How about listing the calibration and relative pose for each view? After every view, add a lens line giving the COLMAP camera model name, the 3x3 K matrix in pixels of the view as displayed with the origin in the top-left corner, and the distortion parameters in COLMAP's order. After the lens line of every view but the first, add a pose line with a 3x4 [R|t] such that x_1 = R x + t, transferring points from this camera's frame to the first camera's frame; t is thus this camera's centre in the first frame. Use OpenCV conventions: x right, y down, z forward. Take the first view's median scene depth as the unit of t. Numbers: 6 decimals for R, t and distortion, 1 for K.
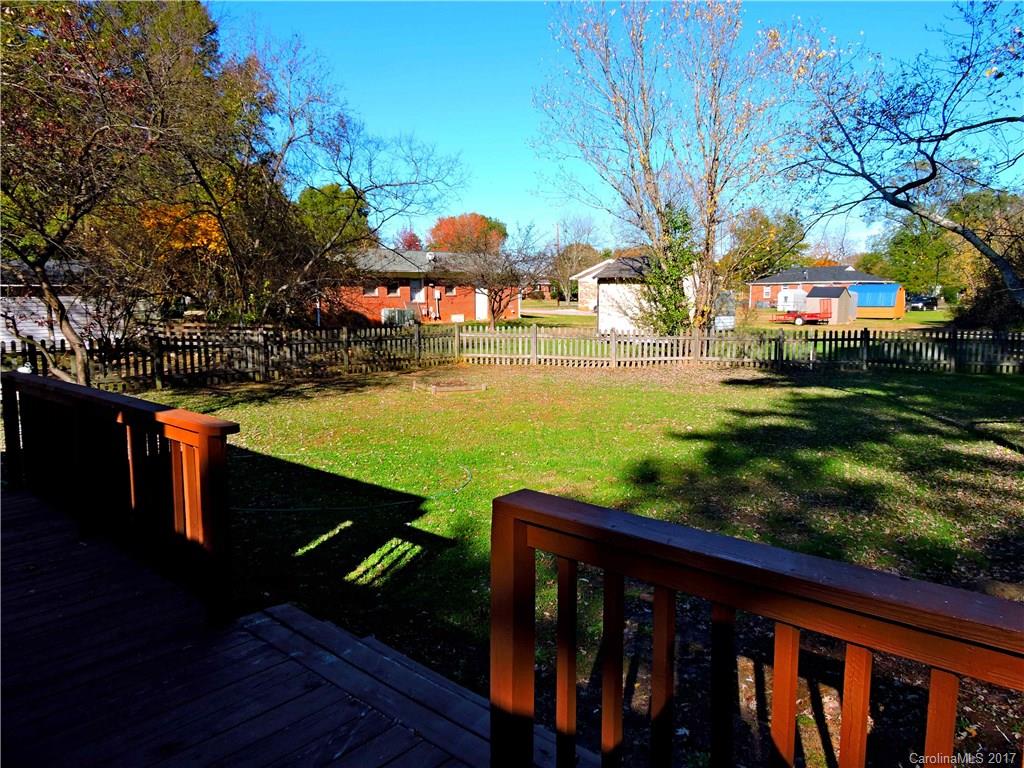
lens RADIAL K [[732.0, 0, 515.5], [0, 732.0, 381.7], [0, 0, 1]] dist [0.007950, -0.013520]
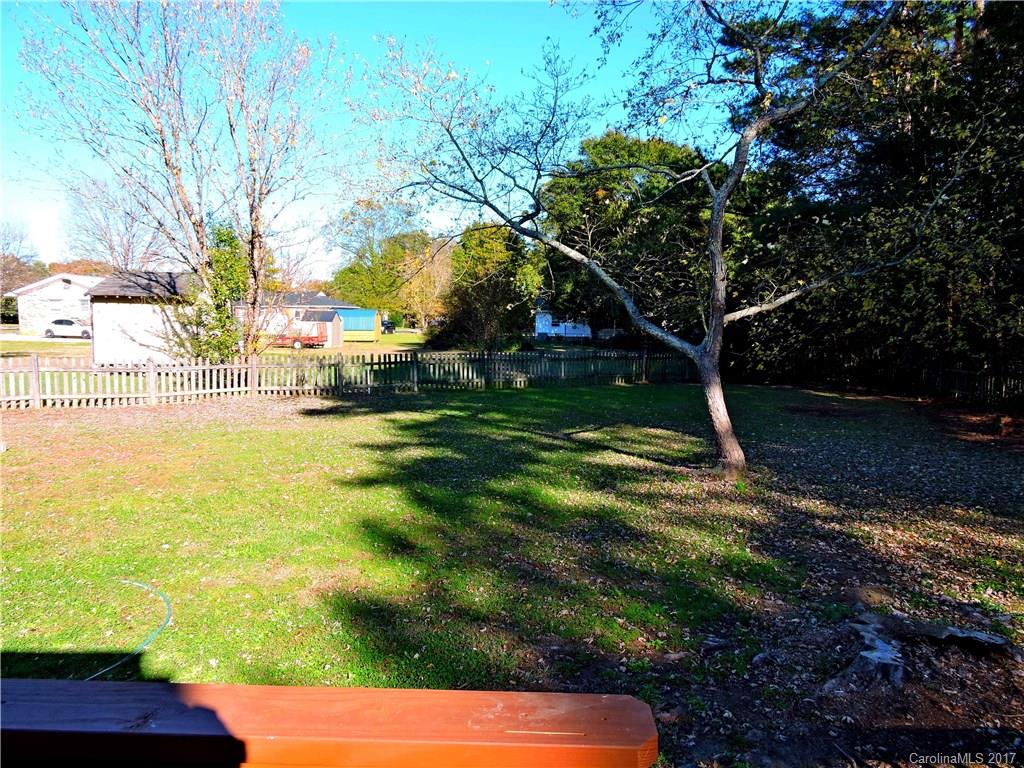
lens RADIAL K [[732.0, 0, 512.6], [0, 732.0, 383.7], [0, 0, 1]] dist [0.007950, -0.013520]
pose [[0.756726, -0.048002, 0.651968, -0.095743], [0.066844, 0.997755, -0.004123, -0.013079], [-0.650306, 0.046700, 0.758236, 0.118194]]
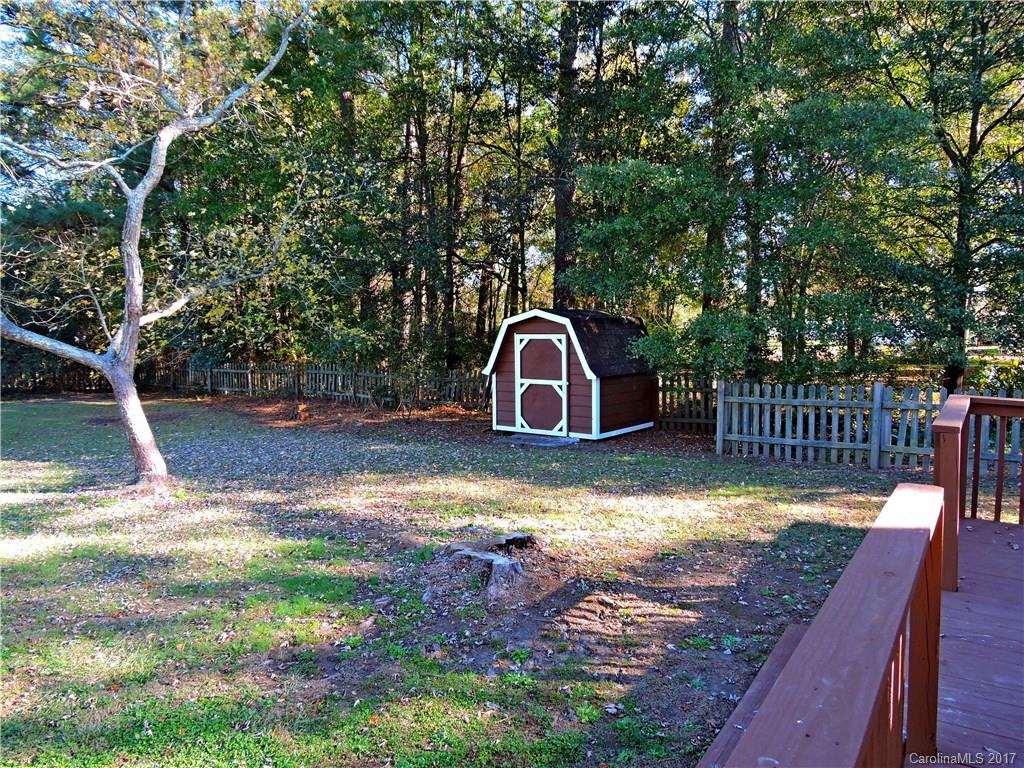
lens RADIAL K [[732.0, 0, 515.2], [0, 732.0, 386.7], [0, 0, 1]] dist [0.007950, -0.013520]
pose [[-0.172194, -0.075198, 0.982189, -0.167002], [0.116098, 0.988584, 0.096041, -0.026763], [-0.978198, 0.130568, -0.161498, 0.237837]]
